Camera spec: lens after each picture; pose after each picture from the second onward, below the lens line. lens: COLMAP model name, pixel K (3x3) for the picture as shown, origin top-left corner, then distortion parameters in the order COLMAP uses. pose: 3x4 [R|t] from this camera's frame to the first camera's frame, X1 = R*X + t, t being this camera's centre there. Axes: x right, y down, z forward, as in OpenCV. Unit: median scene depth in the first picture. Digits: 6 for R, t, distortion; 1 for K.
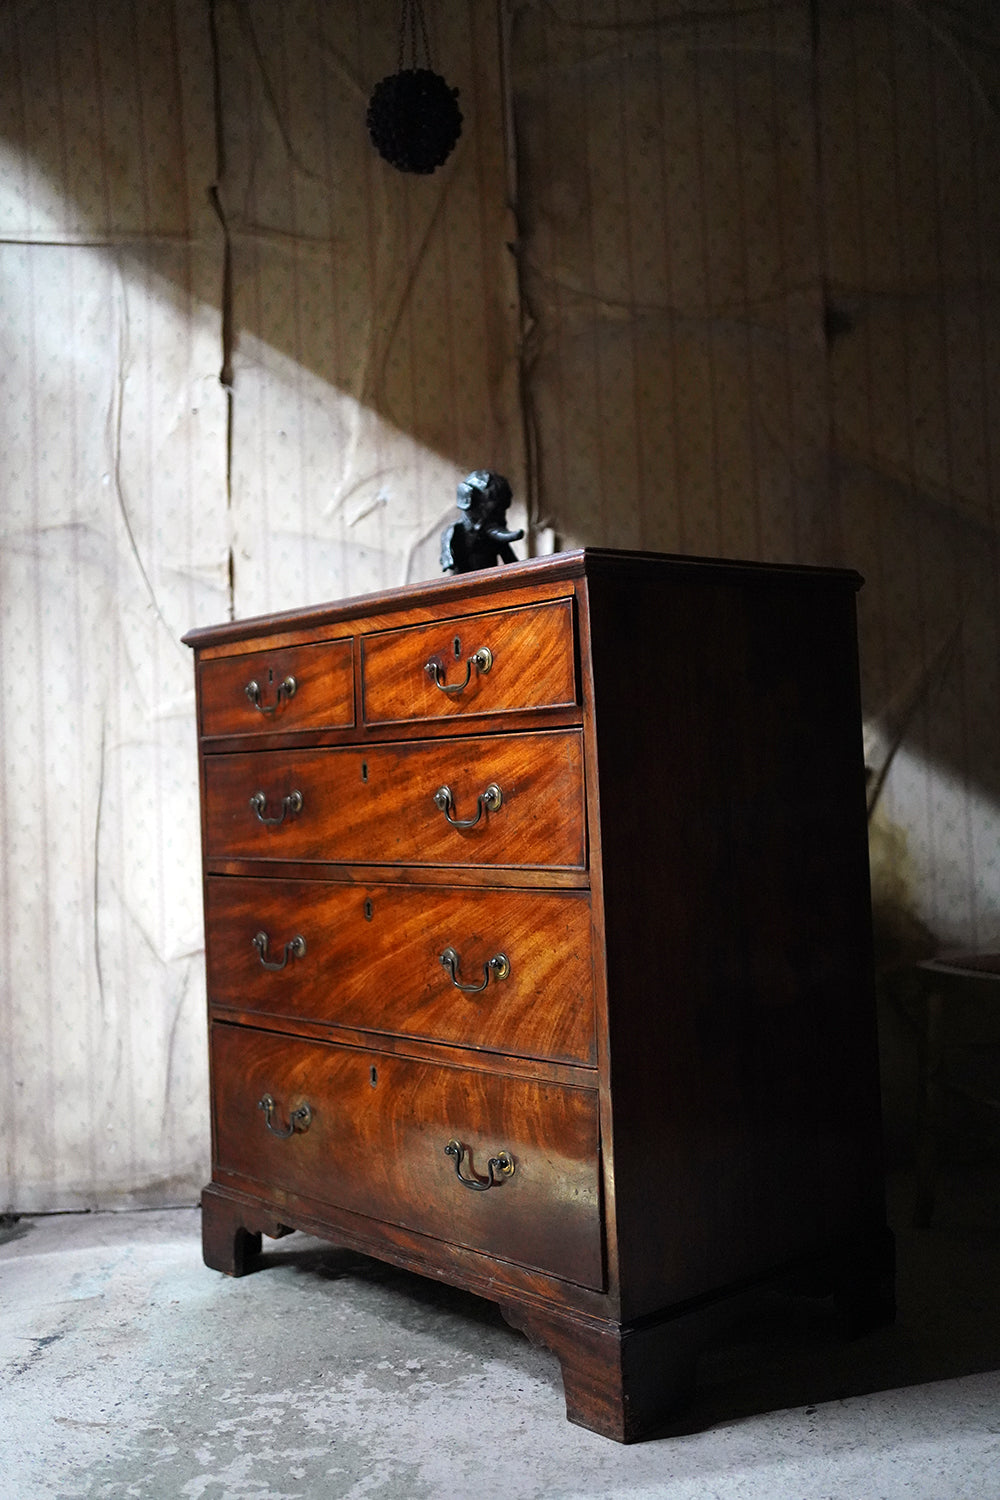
lens RADIAL K [[1524.4, 0, 513.1], [0, 1524.4, 754.3], [0, 0, 1]] dist [-0.036921, 0.165950]
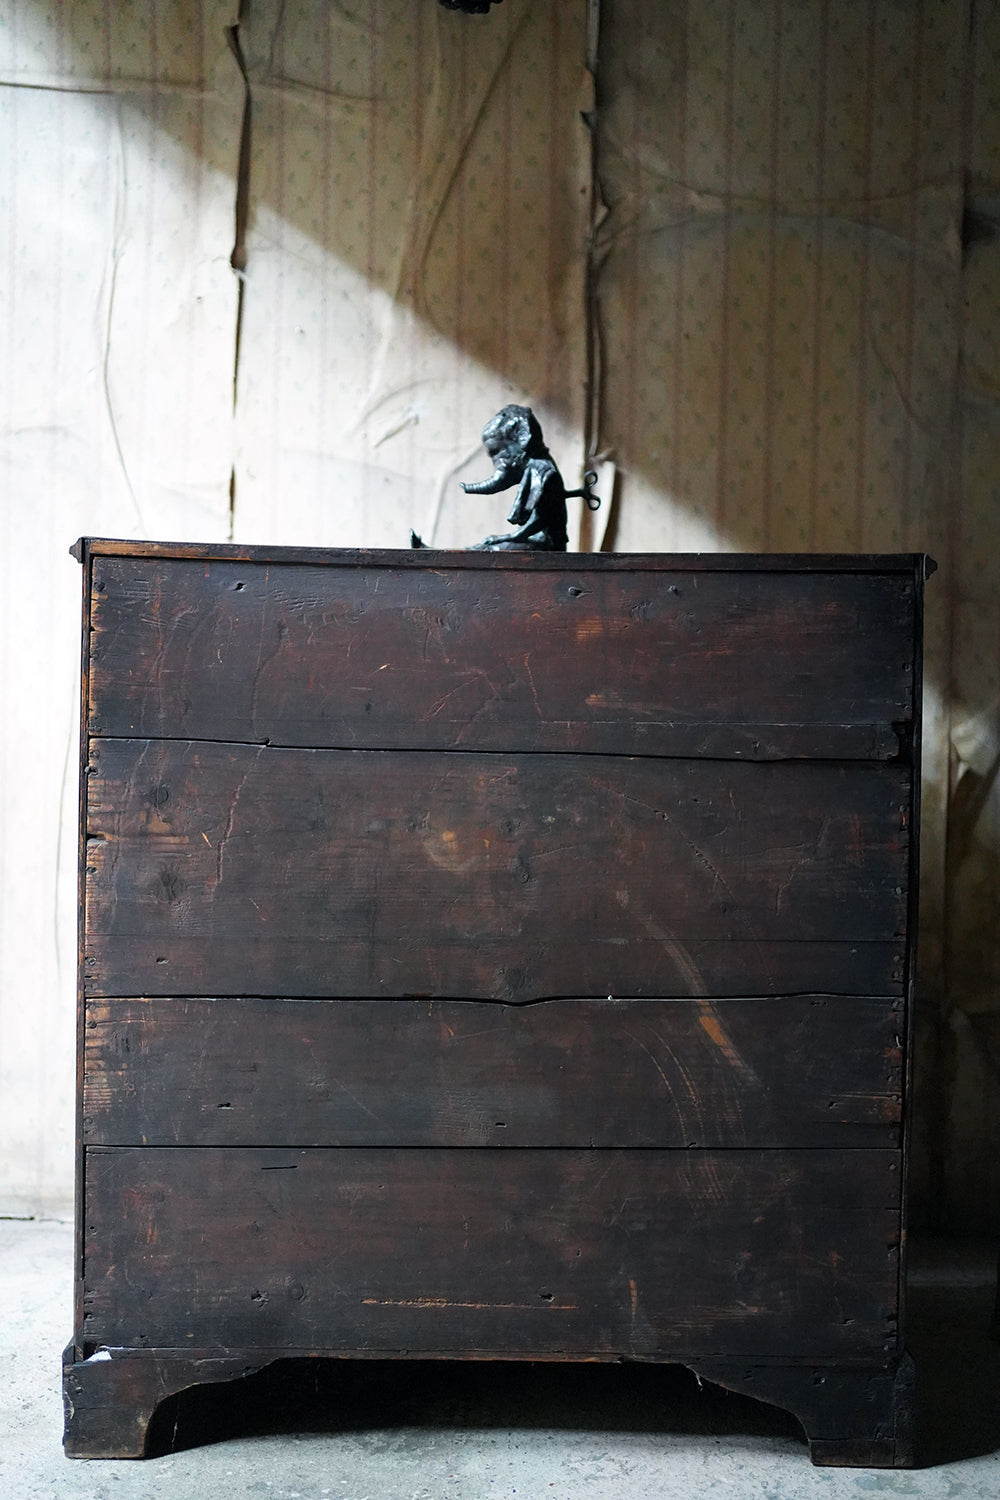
lens RADIAL K [[1522.0, 0, 504.5], [0, 1522.0, 748.5], [0, 0, 1]] dist [-0.038362, 0.172130]
pose [[0.996701, 0.063845, -0.050099, 0.018392], [-0.060728, 0.996260, 0.061467, -0.039477], [0.053836, -0.058222, 0.996851, 0.154987]]
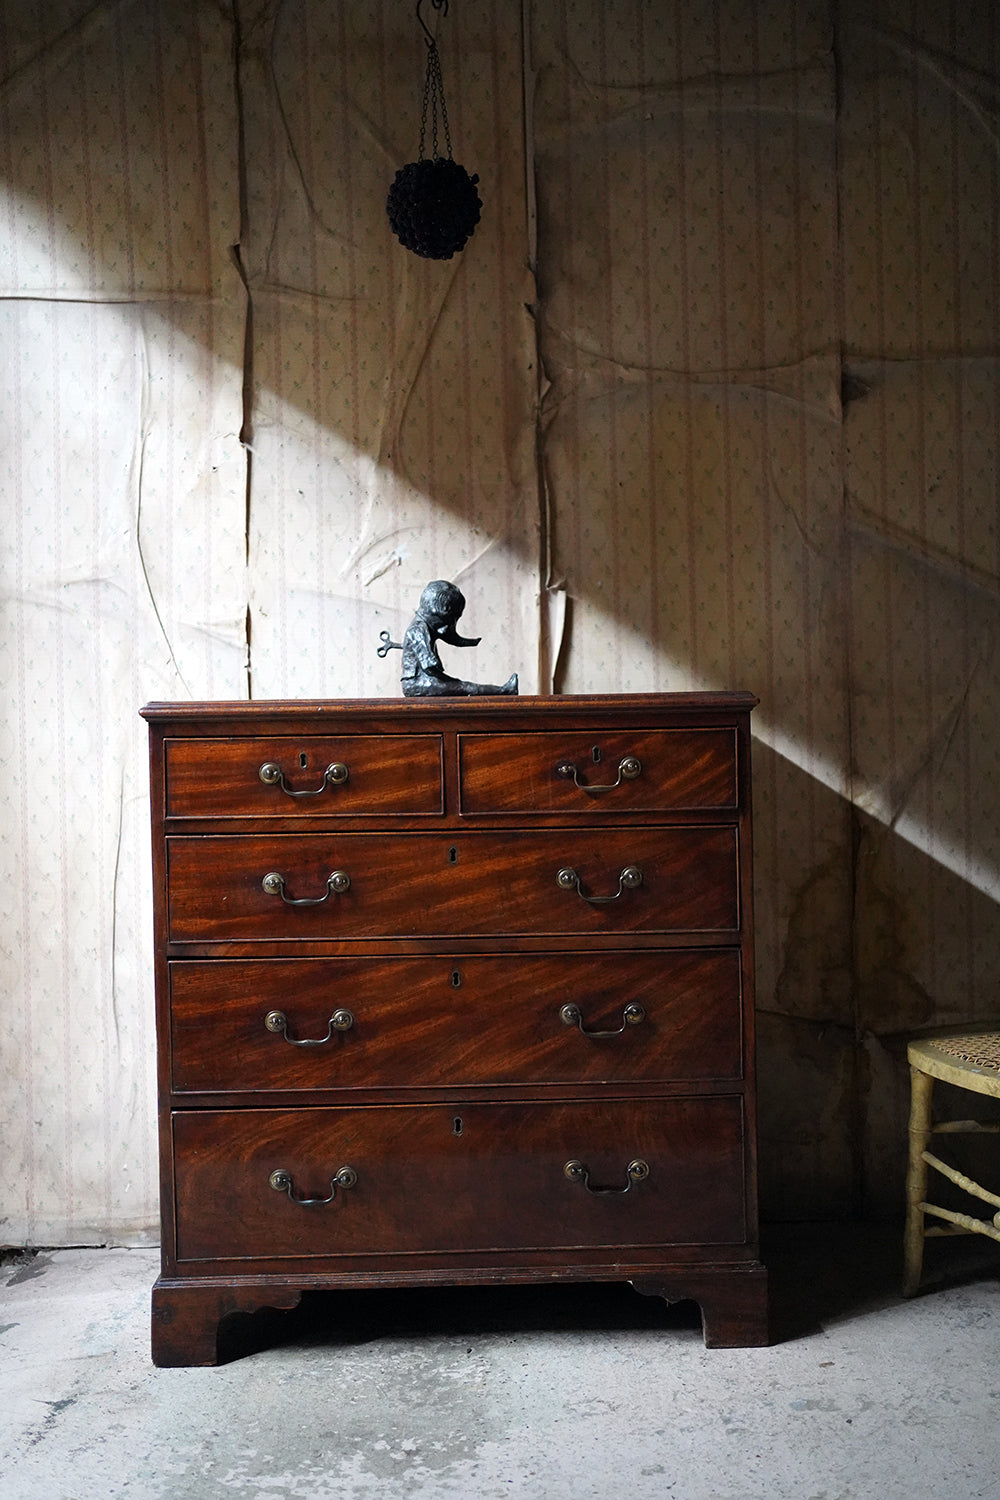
lens RADIAL K [[1522.0, 0, 504.5], [0, 1522.0, 748.5], [0, 0, 1]] dist [-0.038362, 0.172130]
pose [[0.999609, 0.020170, -0.019387, 0.007504], [-0.019377, 0.999003, 0.040218, -0.084948], [0.020179, -0.039827, 0.999003, -0.016296]]
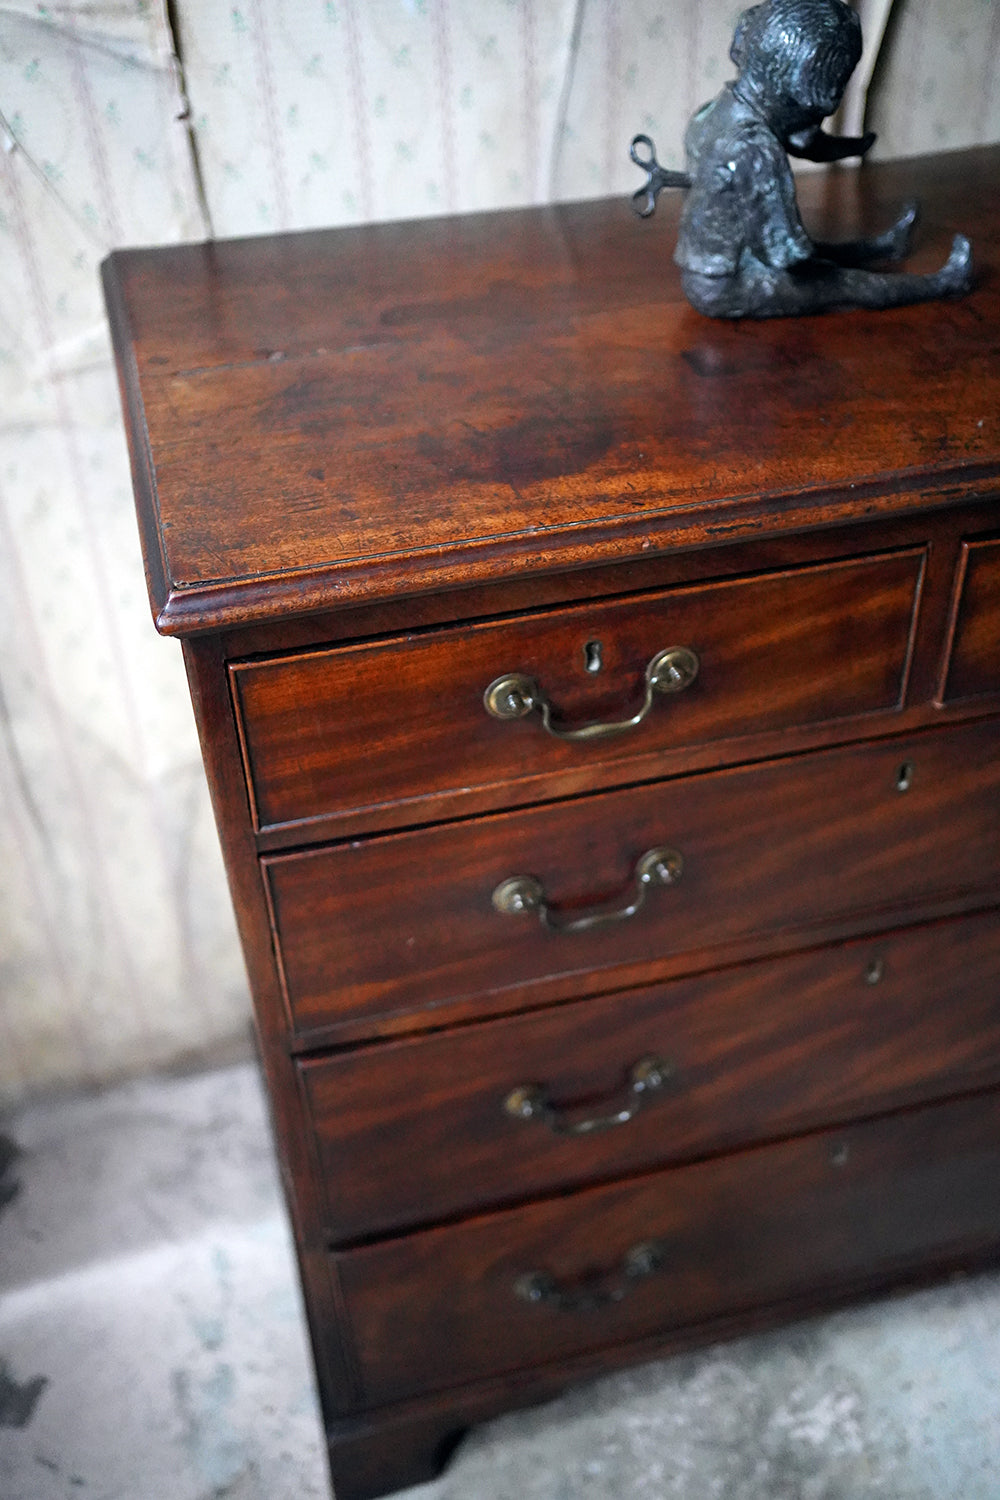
lens RADIAL K [[1518.9, 0, 490.5], [0, 1518.9, 746.2], [0, 0, 1]] dist [-0.015525, 0.142645]
pose [[0.979834, -0.120219, 0.159602, -0.192676], [-0.009038, 0.771273, 0.636440, -0.233309], [-0.199609, -0.625048, 0.754633, 0.556248]]
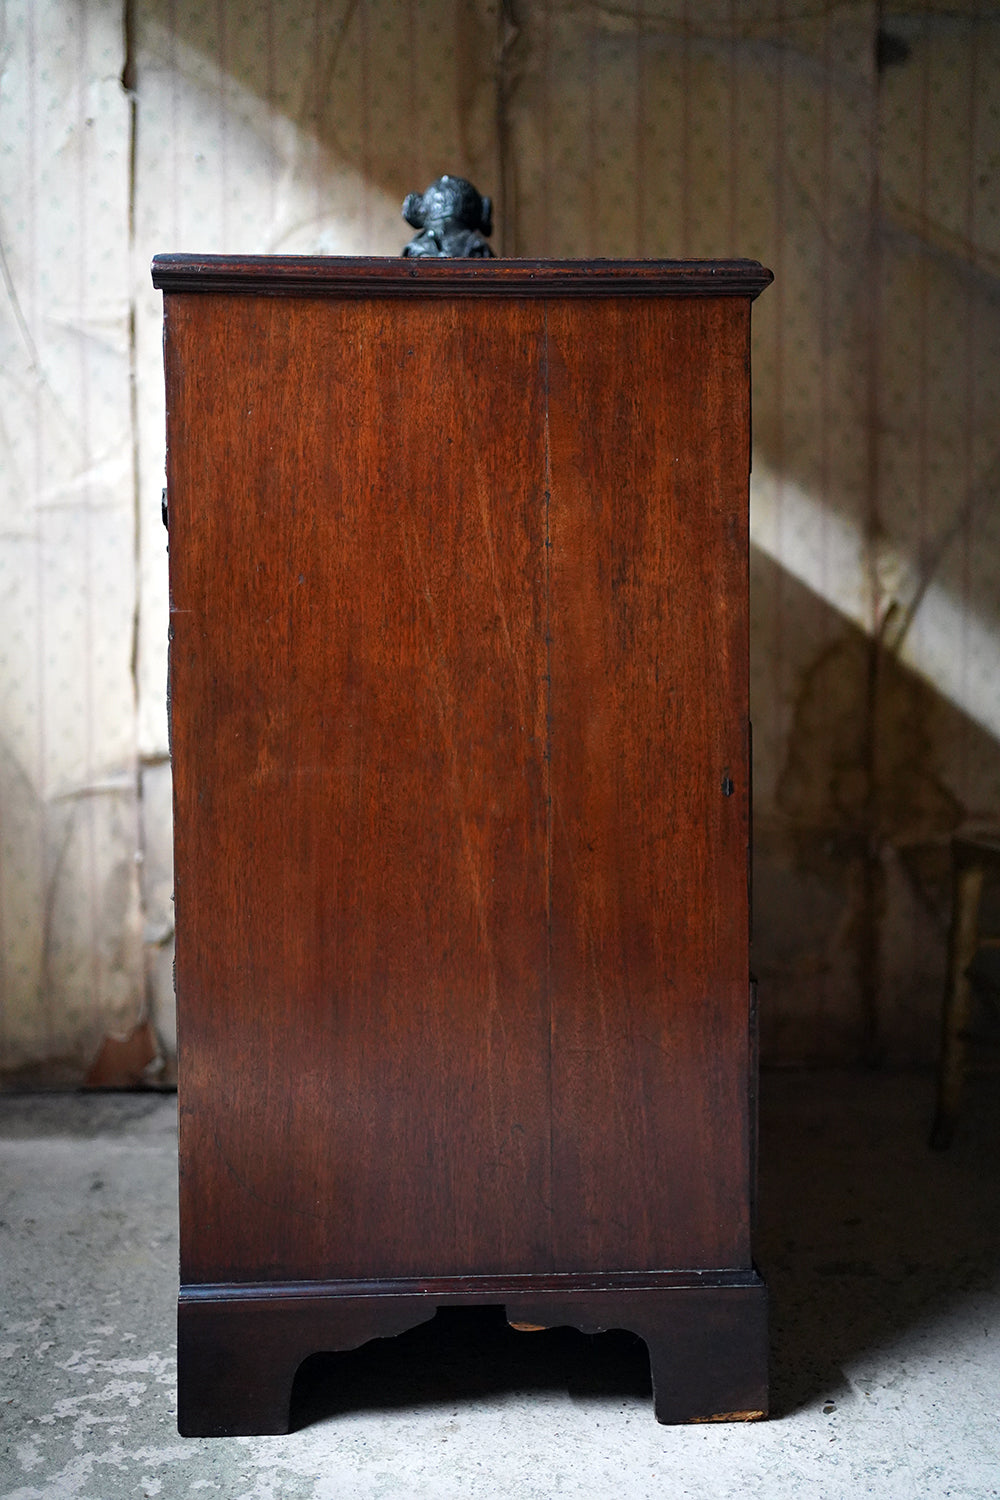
lens RADIAL K [[1526.4, 0, 509.0], [0, 1526.4, 742.1], [0, 0, 1]] dist [-0.033843, 0.171004]
pose [[0.998918, 0.035868, 0.029597, -0.000955], [-0.038278, 0.995617, 0.085330, 0.022380], [-0.026407, -0.086371, 0.995913, 0.167096]]
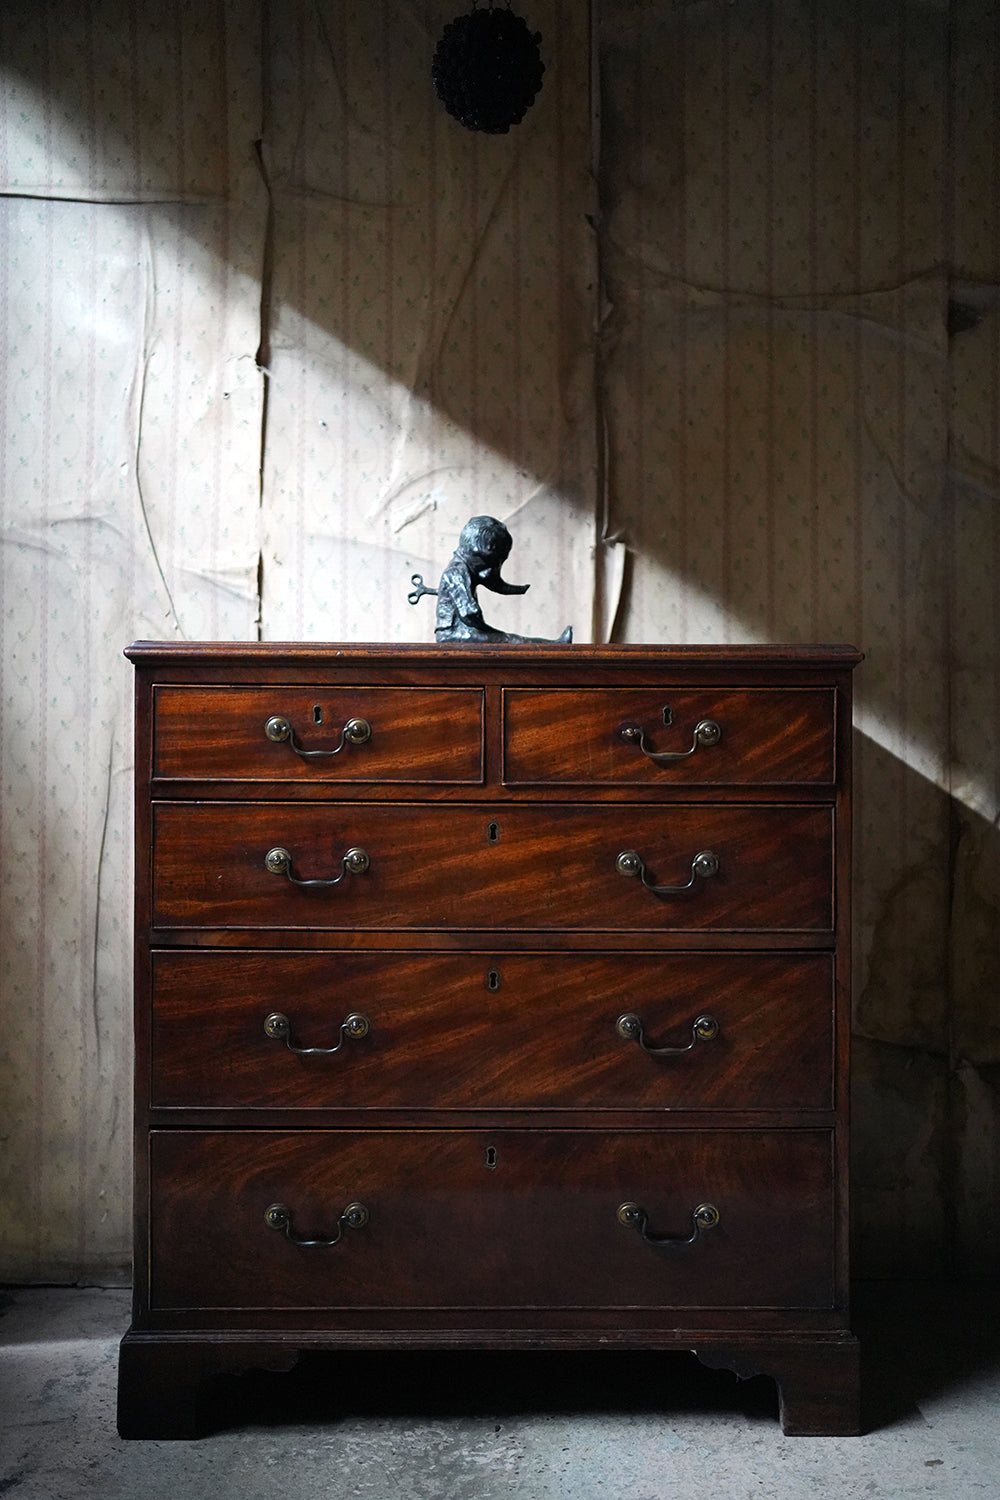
lens RADIAL K [[1523.4, 0, 501.1], [0, 1523.4, 755.7], [0, 0, 1]] dist [-0.035466, 0.164387]
pose [[0.998404, 0.043470, -0.036067, -0.008372], [-0.042560, 0.998765, 0.025619, -0.045723], [0.037136, -0.024043, 0.999021, 0.116205]]
